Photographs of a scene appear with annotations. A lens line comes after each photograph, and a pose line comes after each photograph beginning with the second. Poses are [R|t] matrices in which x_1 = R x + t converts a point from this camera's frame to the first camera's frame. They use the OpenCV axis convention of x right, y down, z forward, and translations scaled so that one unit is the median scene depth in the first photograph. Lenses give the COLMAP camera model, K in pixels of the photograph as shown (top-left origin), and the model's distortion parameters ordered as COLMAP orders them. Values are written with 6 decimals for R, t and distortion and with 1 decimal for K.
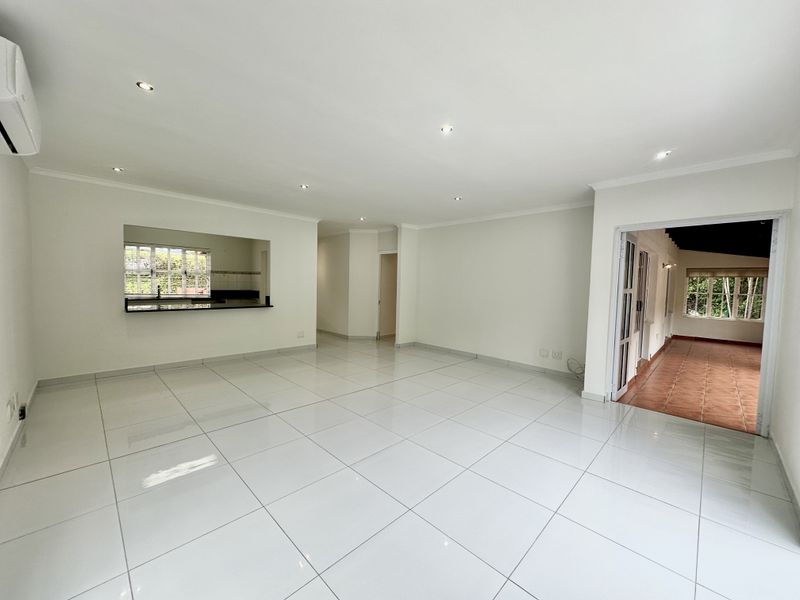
lens RADIAL K [[318.1, 0, 395.3], [0, 318.1, 298.4], [0, 0, 1]] dist [0.000535, 0.000008]
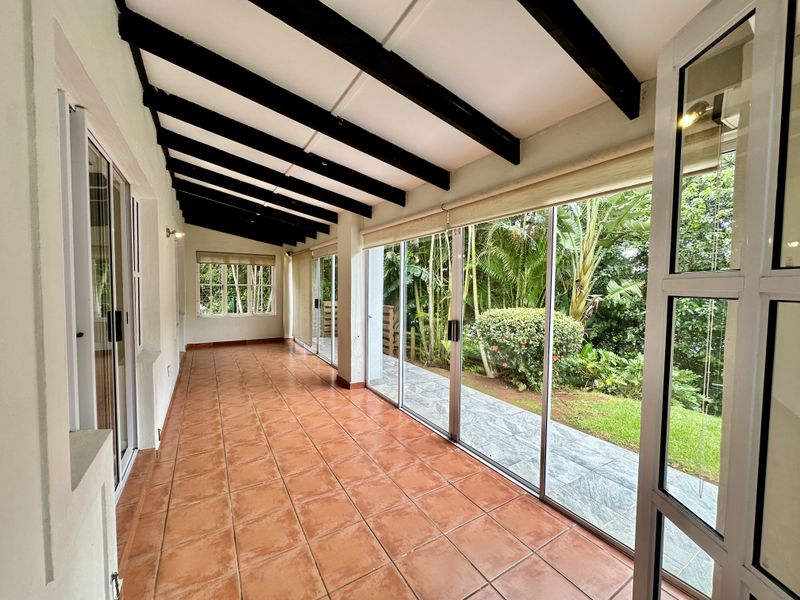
lens RADIAL K [[318.1, 0, 395.3], [0, 318.1, 298.4], [0, 0, 1]] dist [0.000535, 0.000008]
pose [[0.240504, -0.067819, 0.968276, 0.340035], [0.040845, 0.997380, 0.059712, -0.011701], [-0.969788, 0.025188, 0.242644, 0.417651]]
